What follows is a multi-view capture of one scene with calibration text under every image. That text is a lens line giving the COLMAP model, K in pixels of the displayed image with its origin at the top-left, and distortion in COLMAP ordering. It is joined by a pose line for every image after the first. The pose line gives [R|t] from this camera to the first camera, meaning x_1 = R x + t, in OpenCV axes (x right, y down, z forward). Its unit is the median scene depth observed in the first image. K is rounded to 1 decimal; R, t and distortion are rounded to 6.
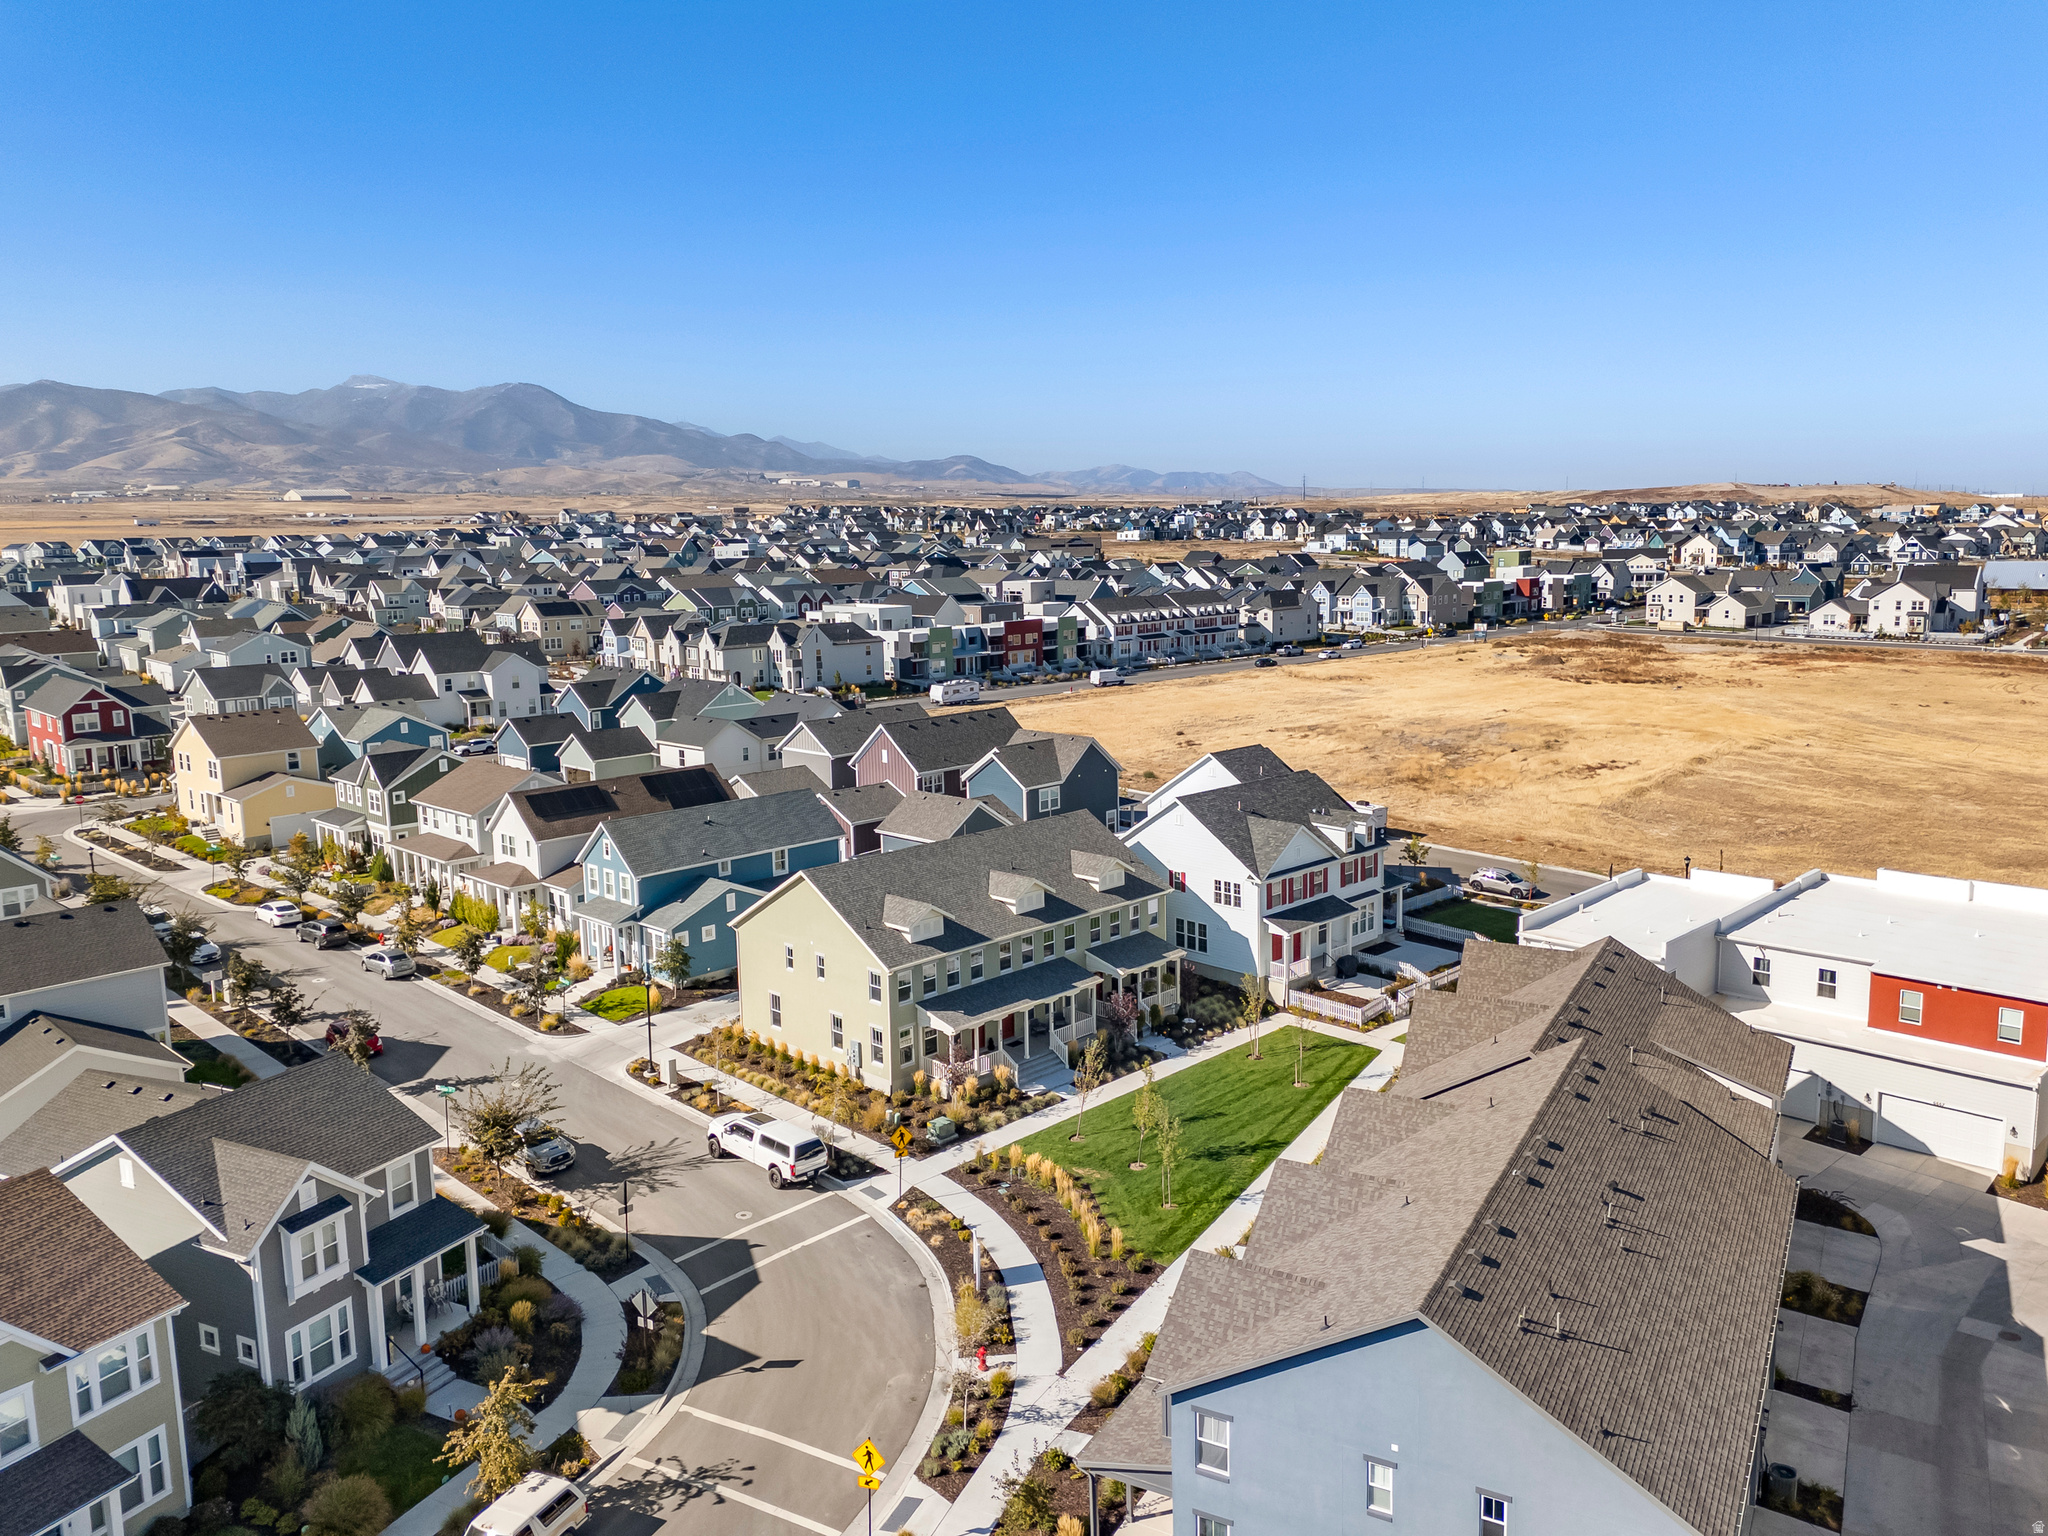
lens RADIAL K [[1485.7, 0, 1011.4], [0, 1485.7, 775.2], [0, 0, 1]] dist [0.098494, -0.119390]
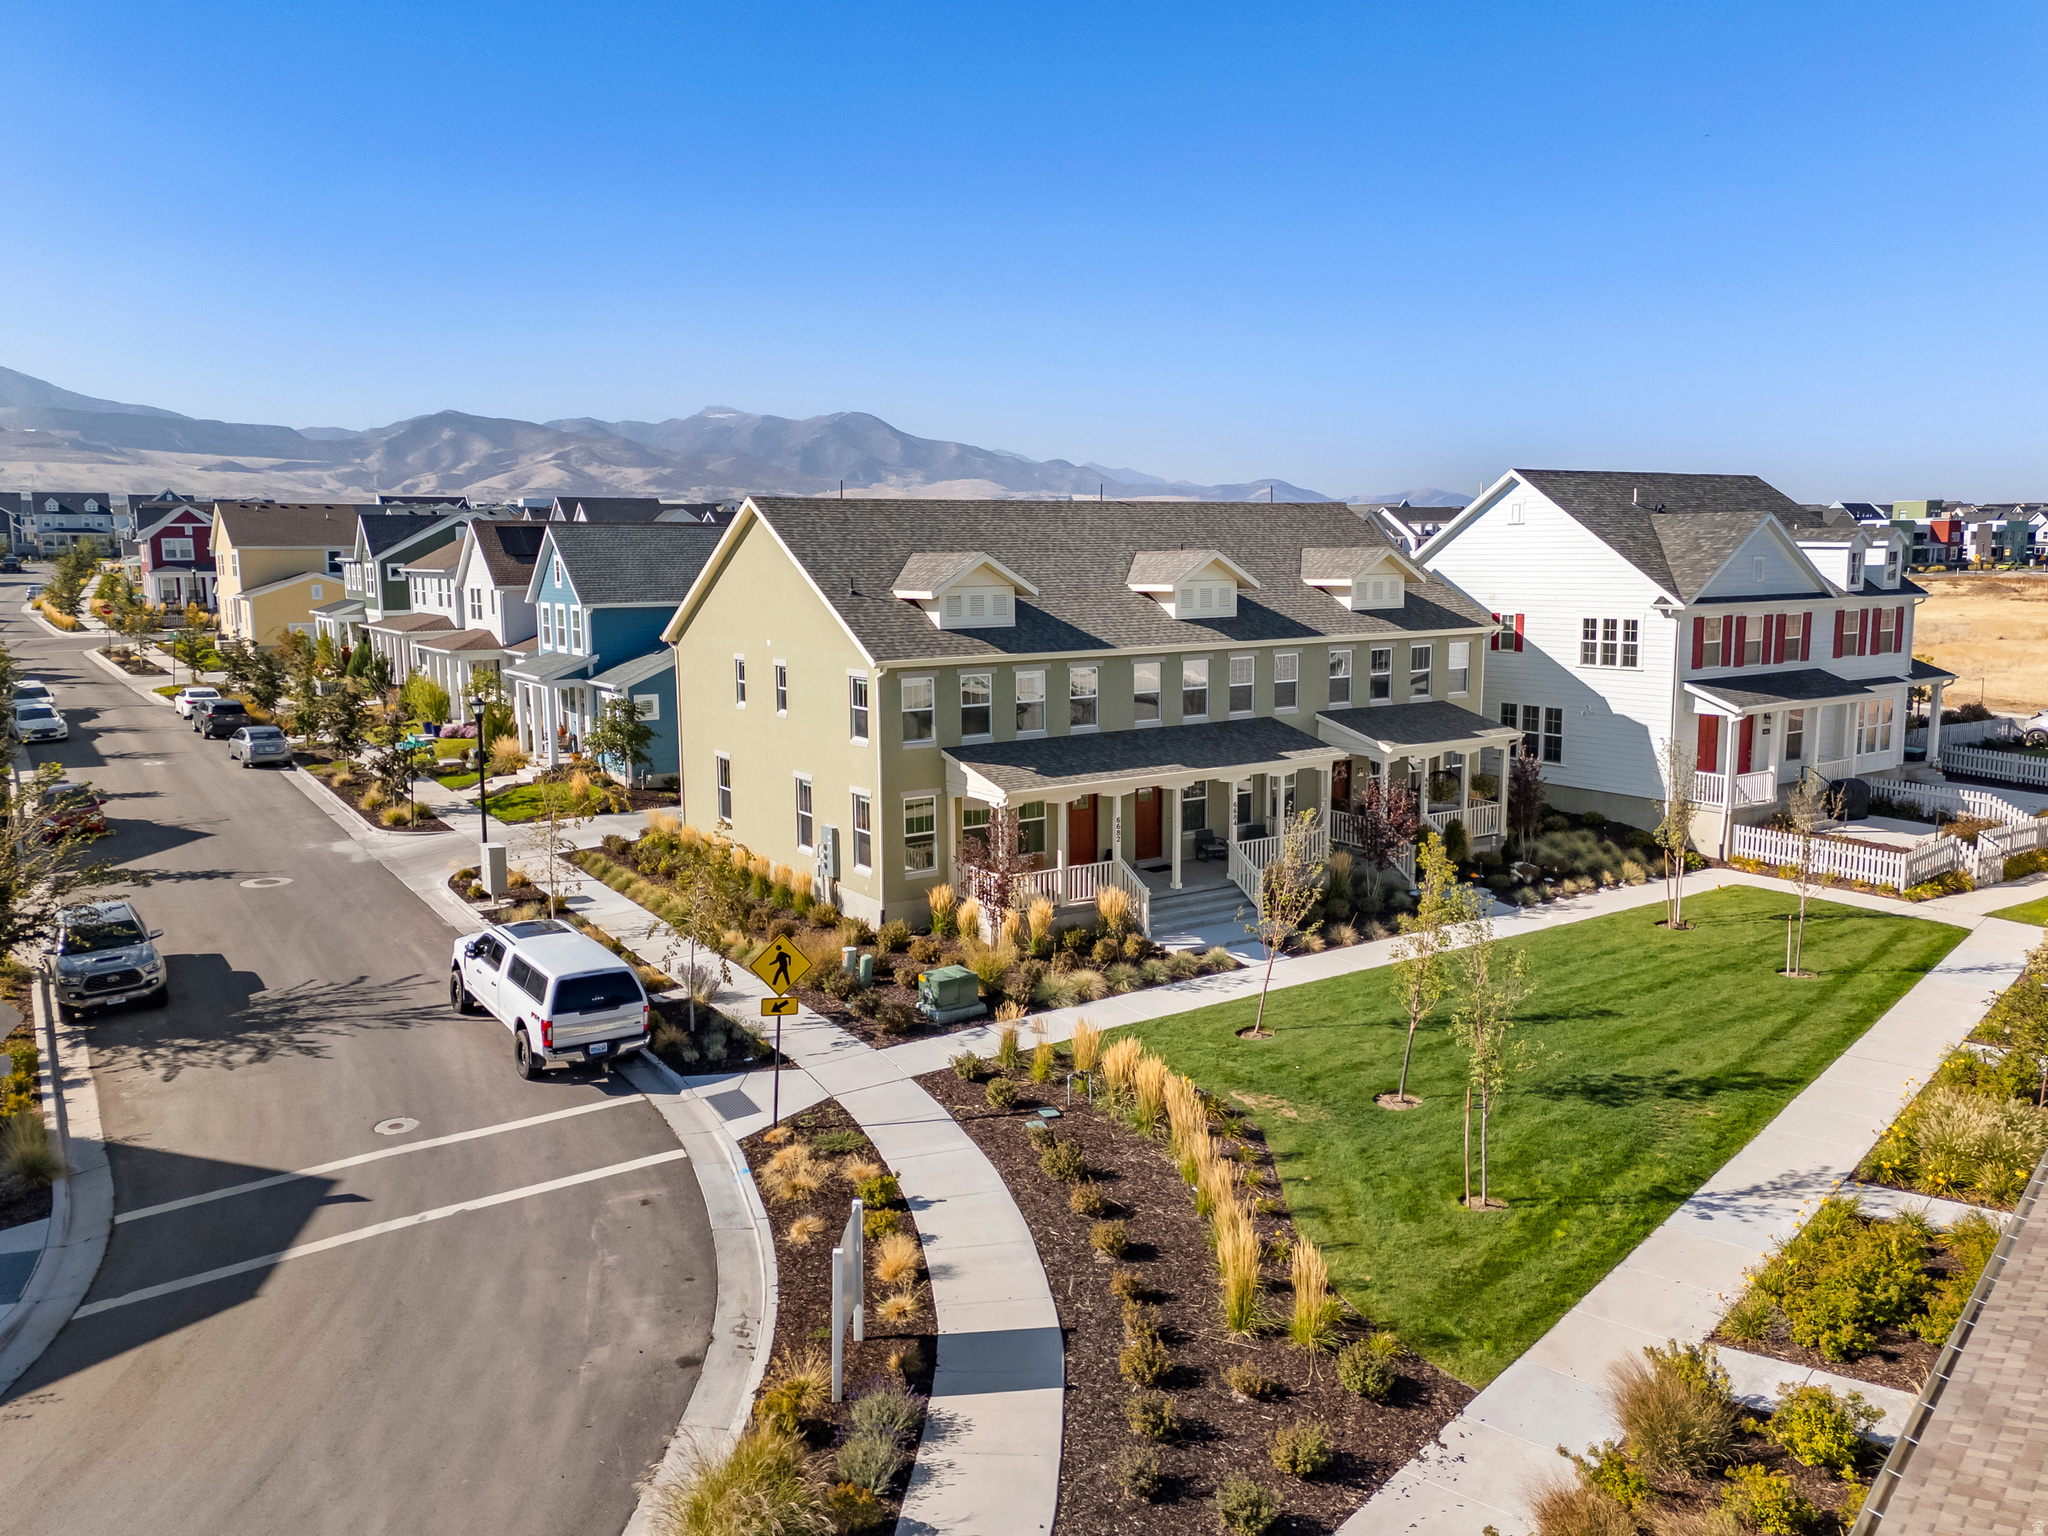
lens RADIAL K [[1485.7, 0, 1011.4], [0, 1485.7, 775.2], [0, 0, 1]] dist [0.098494, -0.119390]
pose [[0.980596, 0.039597, -0.191999, 0.051113], [-0.040667, 0.999171, -0.001637, 0.161347], [0.191775, 0.009413, 0.981394, 0.528881]]
